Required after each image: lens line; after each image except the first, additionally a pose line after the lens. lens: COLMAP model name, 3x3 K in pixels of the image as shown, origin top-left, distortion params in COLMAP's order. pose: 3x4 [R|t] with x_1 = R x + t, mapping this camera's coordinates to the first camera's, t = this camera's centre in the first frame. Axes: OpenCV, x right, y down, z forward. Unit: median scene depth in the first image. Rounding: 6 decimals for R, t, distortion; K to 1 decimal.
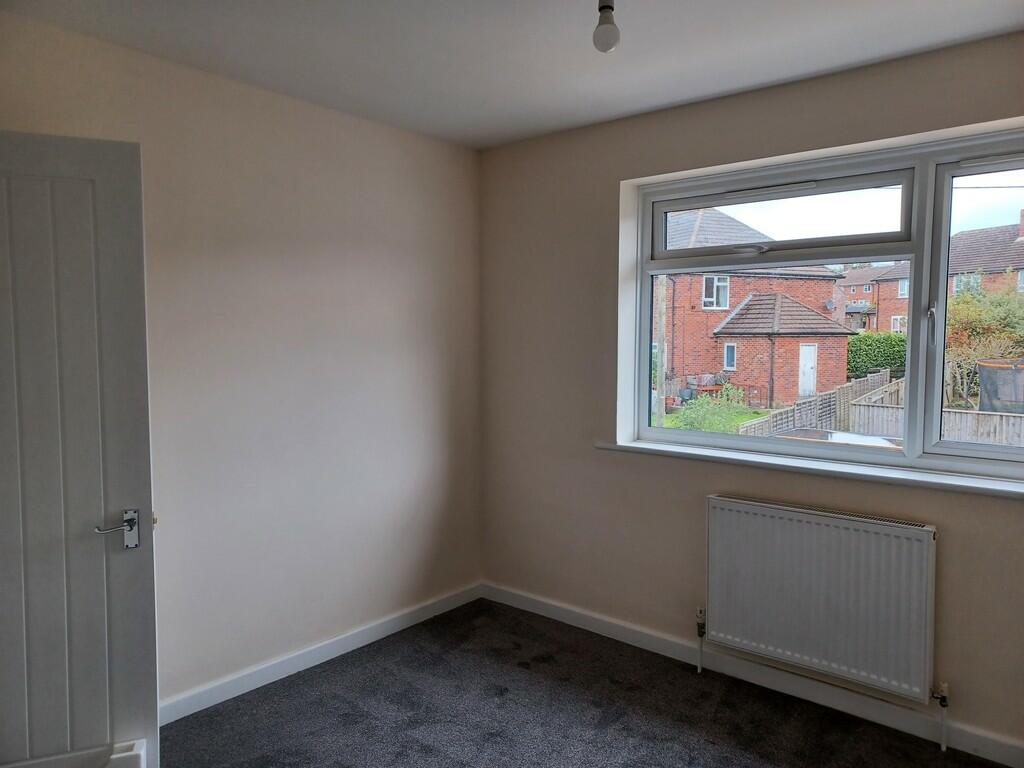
lens RADIAL K [[743.4, 0, 512.0], [0, 743.4, 384.0], [0, 0, 1]] dist [0.077405, -0.076590]
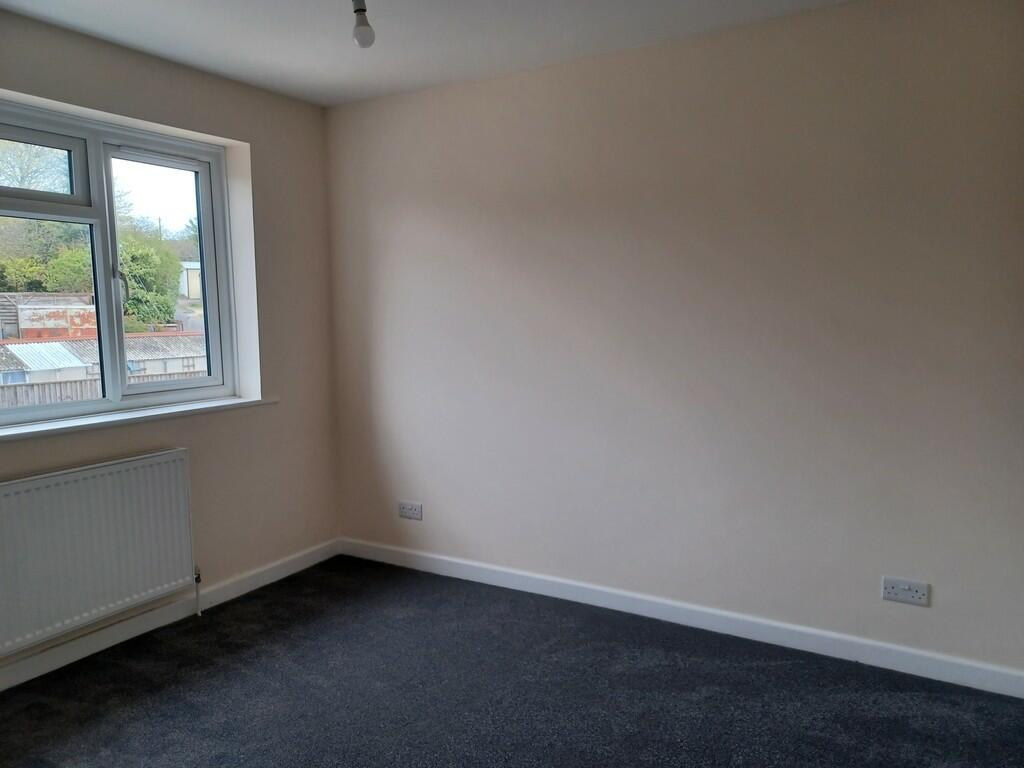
lens RADIAL K [[743.4, 0, 512.0], [0, 743.4, 384.0], [0, 0, 1]] dist [0.077405, -0.076590]
pose [[-0.147591, -0.110850, 0.982817, -0.677131], [0.074228, 0.989656, 0.122768, -0.023656], [-0.986259, 0.091072, -0.137836, 0.573456]]
